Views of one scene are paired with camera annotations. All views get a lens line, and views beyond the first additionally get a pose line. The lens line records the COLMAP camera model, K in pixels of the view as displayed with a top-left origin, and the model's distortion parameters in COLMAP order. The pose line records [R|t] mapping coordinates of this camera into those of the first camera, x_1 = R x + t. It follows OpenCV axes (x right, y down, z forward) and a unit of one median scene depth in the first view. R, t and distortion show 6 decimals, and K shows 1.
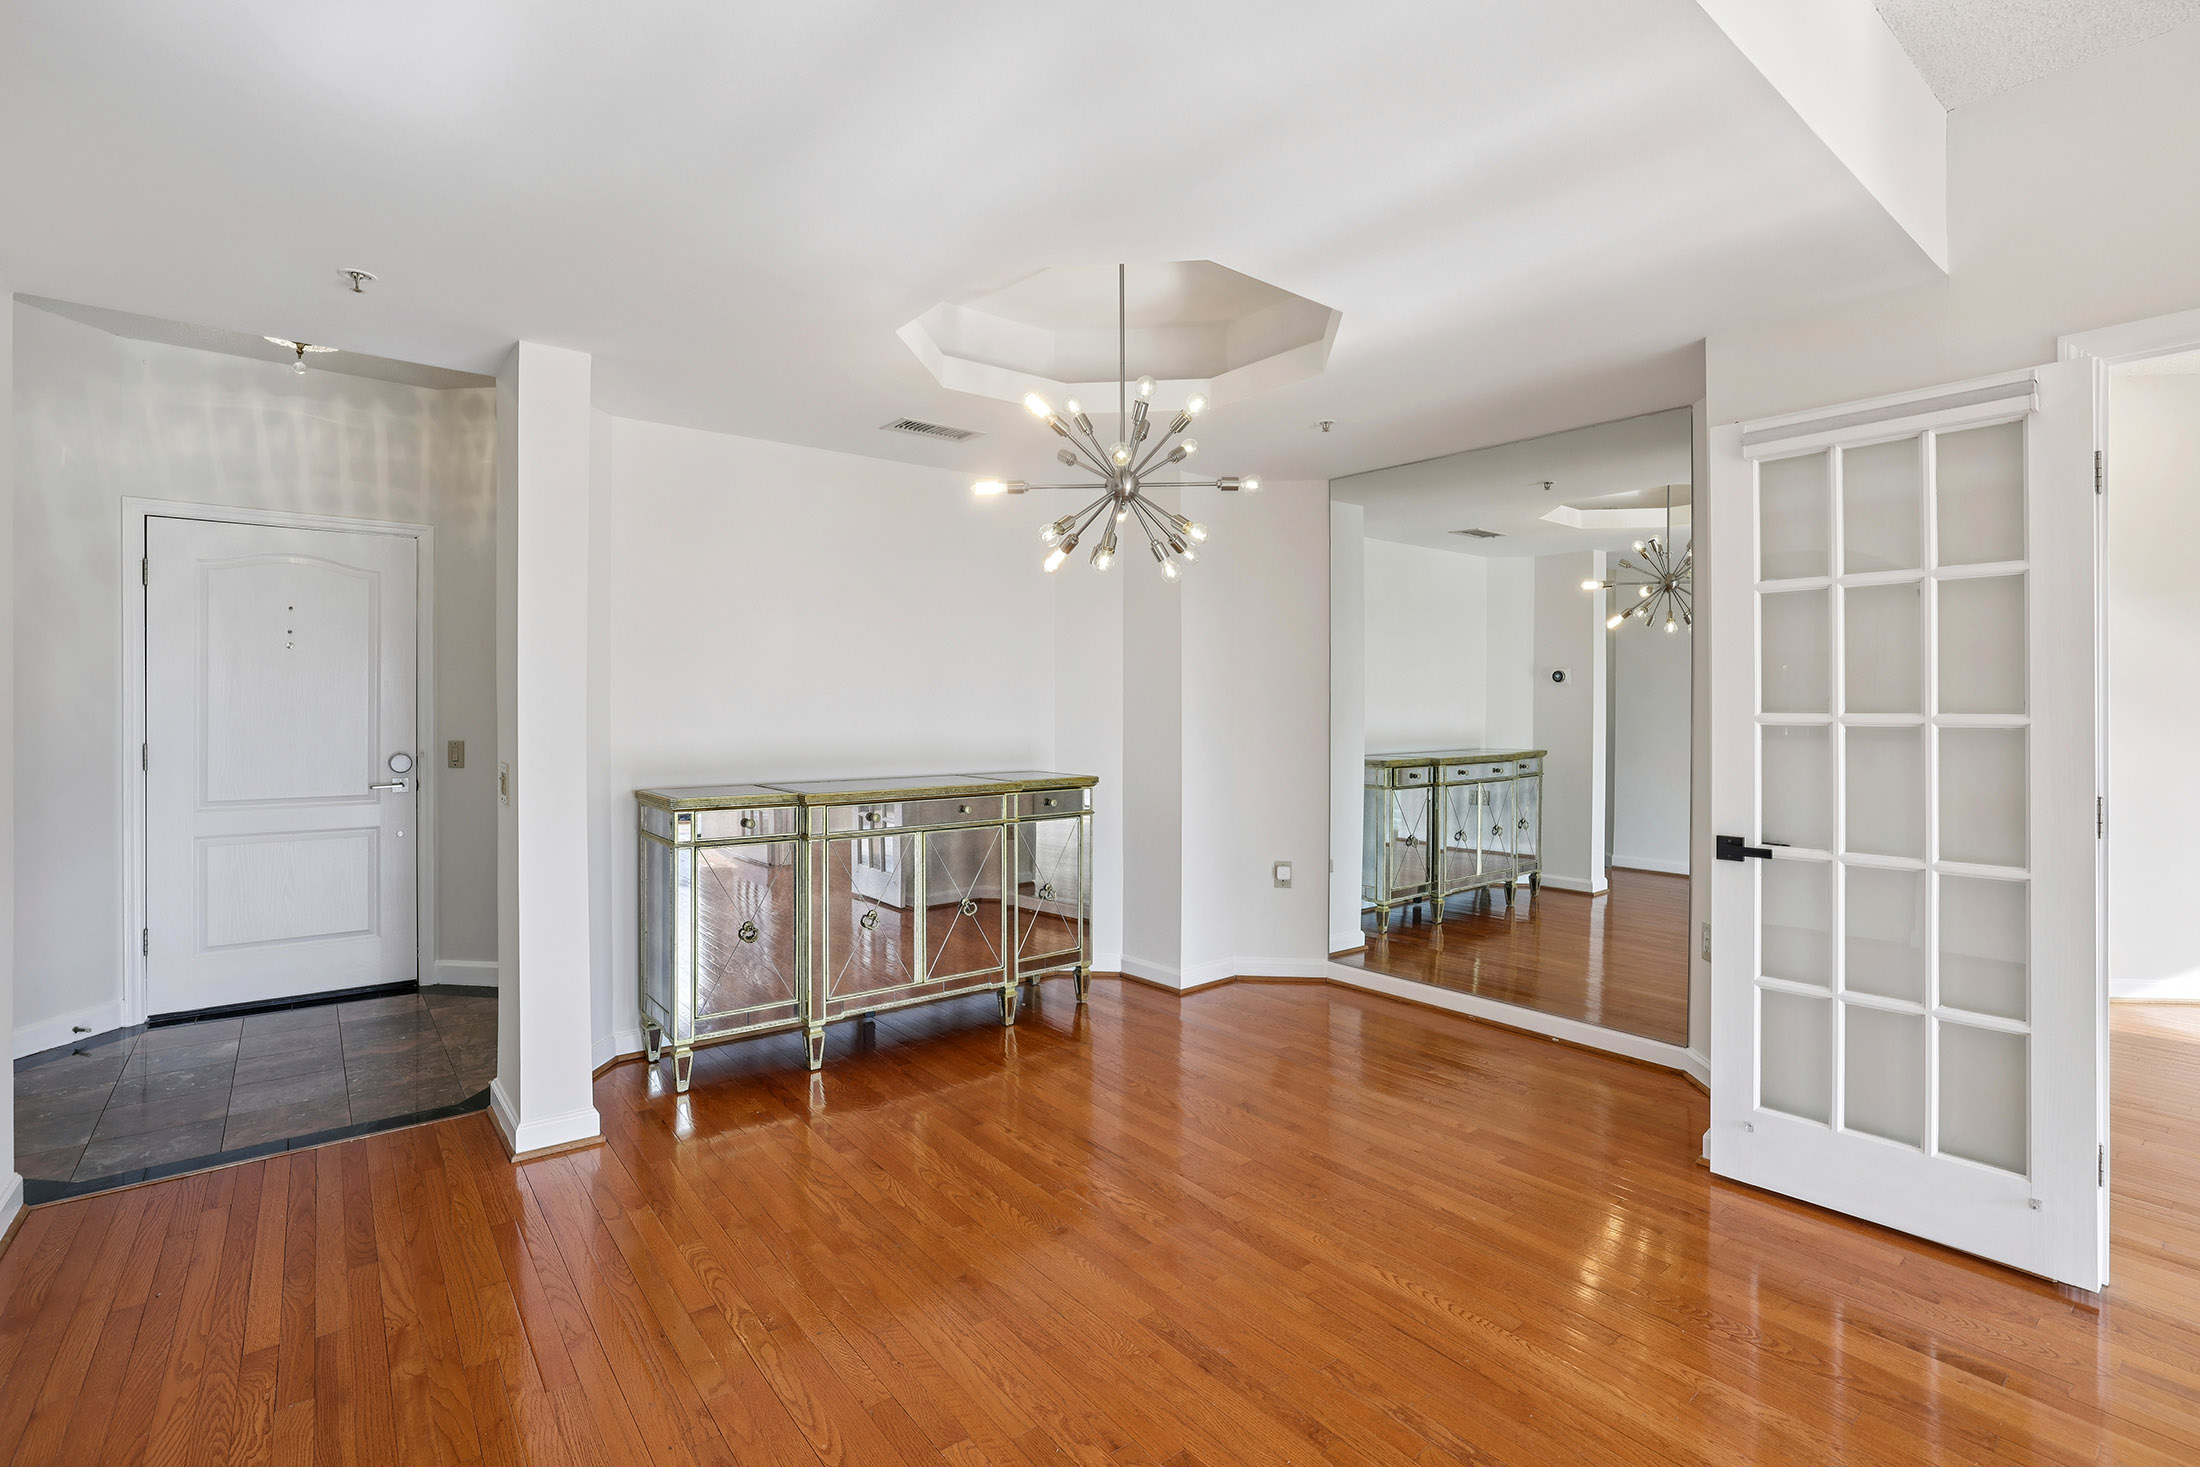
lens RADIAL K [[999.8, 0, 1095.5], [0, 999.8, 709.7], [0, 0, 1]] dist [-0.034330, 0.002450]
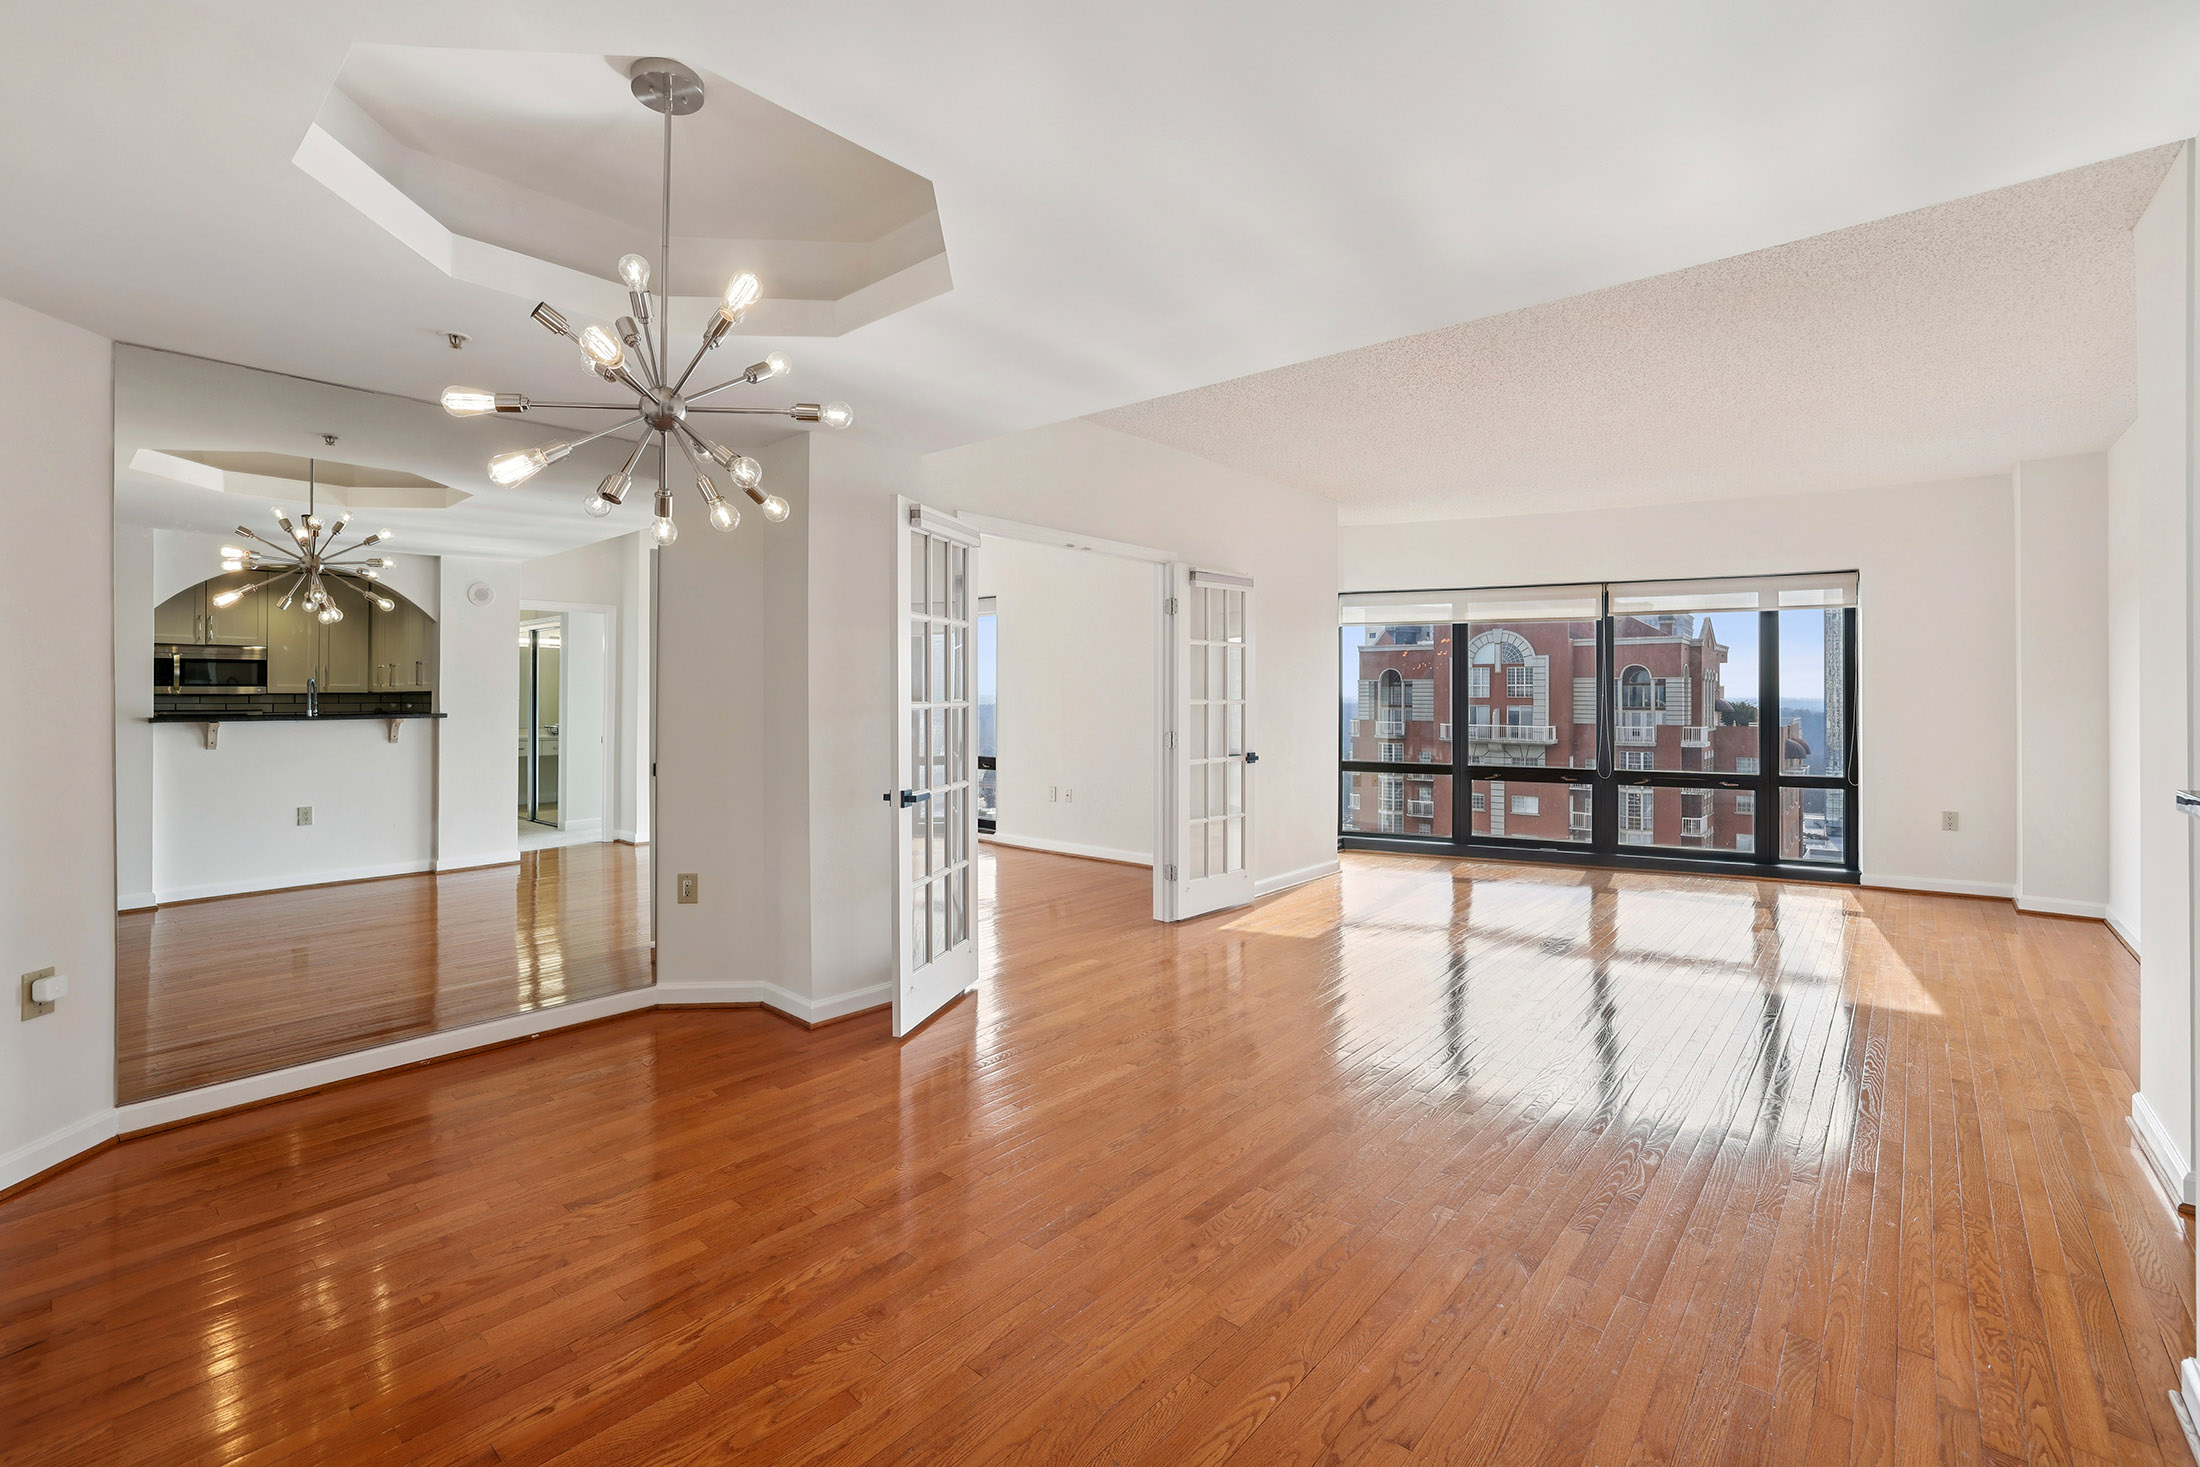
lens RADIAL K [[937.0, 0, 1111.8], [0, 937.0, 693.1], [0, 0, 1]] dist [-0.012771, 0.001594]
pose [[-0.181667, -0.002284, 0.983357, -0.613988], [0.003420, 0.999990, 0.002955, -0.010050], [-0.983354, 0.003900, -0.181658, 0.669515]]
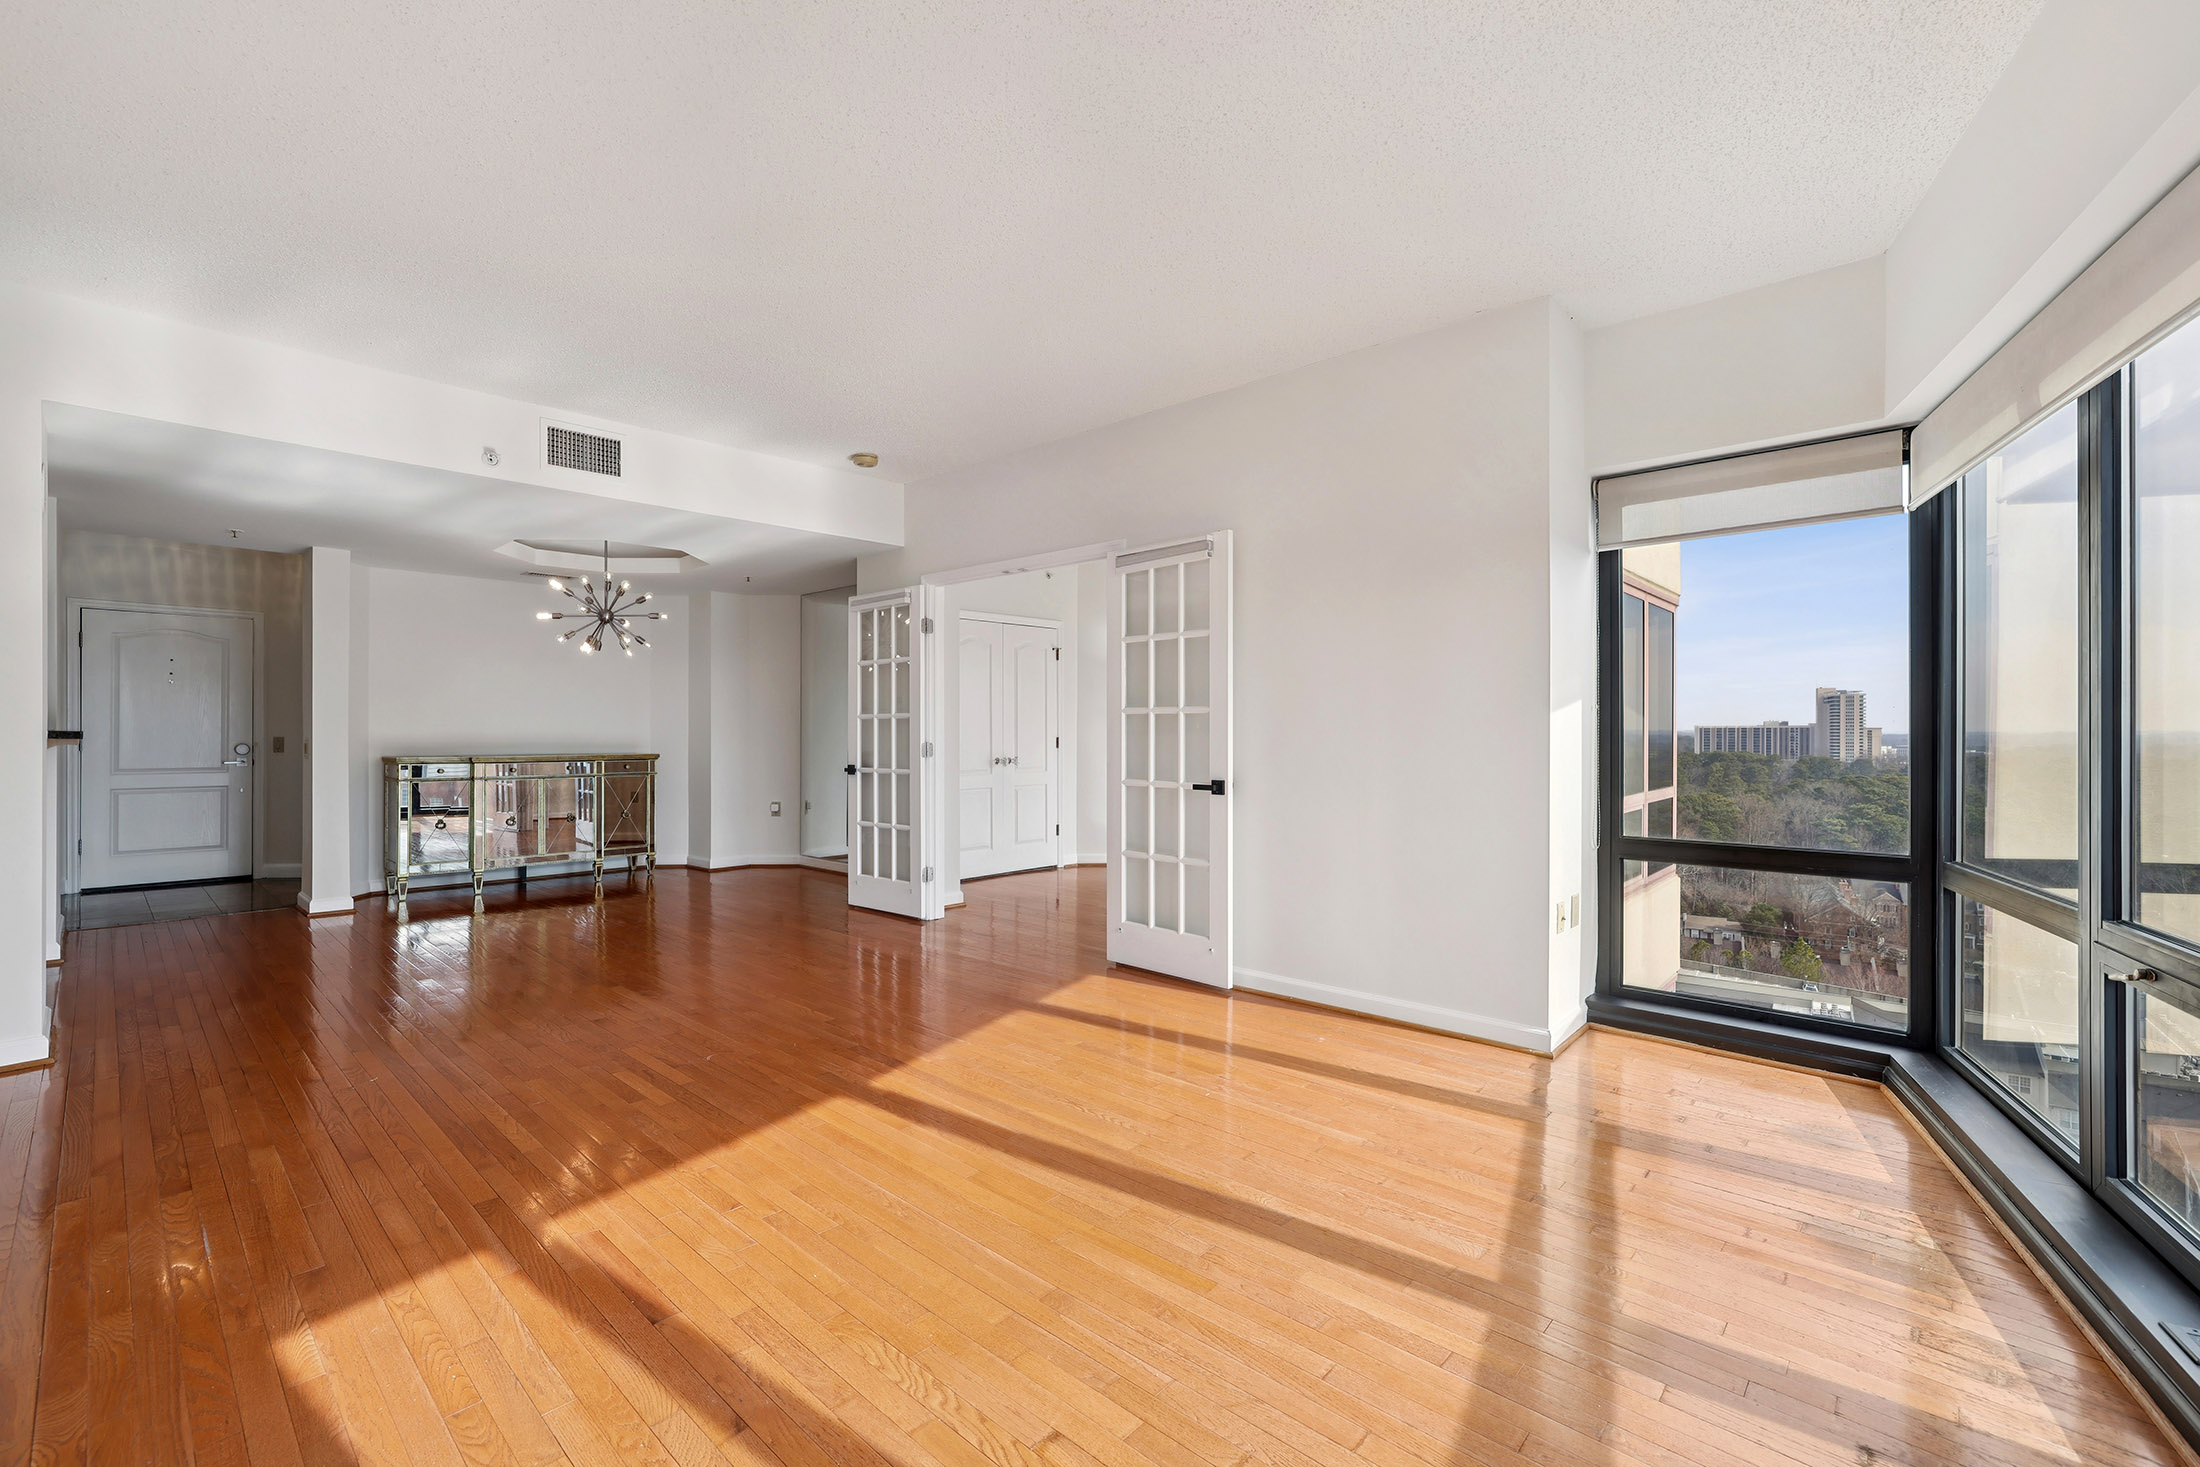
lens RADIAL K [[937.0, 0, 1087.4], [0, 937.0, 737.8], [0, 0, 1]] dist [-0.012771, 0.001594]
pose [[0.989172, -0.000719, 0.146758, 0.598804], [0.001184, 0.999995, -0.003078, 0.046566], [-0.146755, 0.003218, 0.989168, -0.951023]]
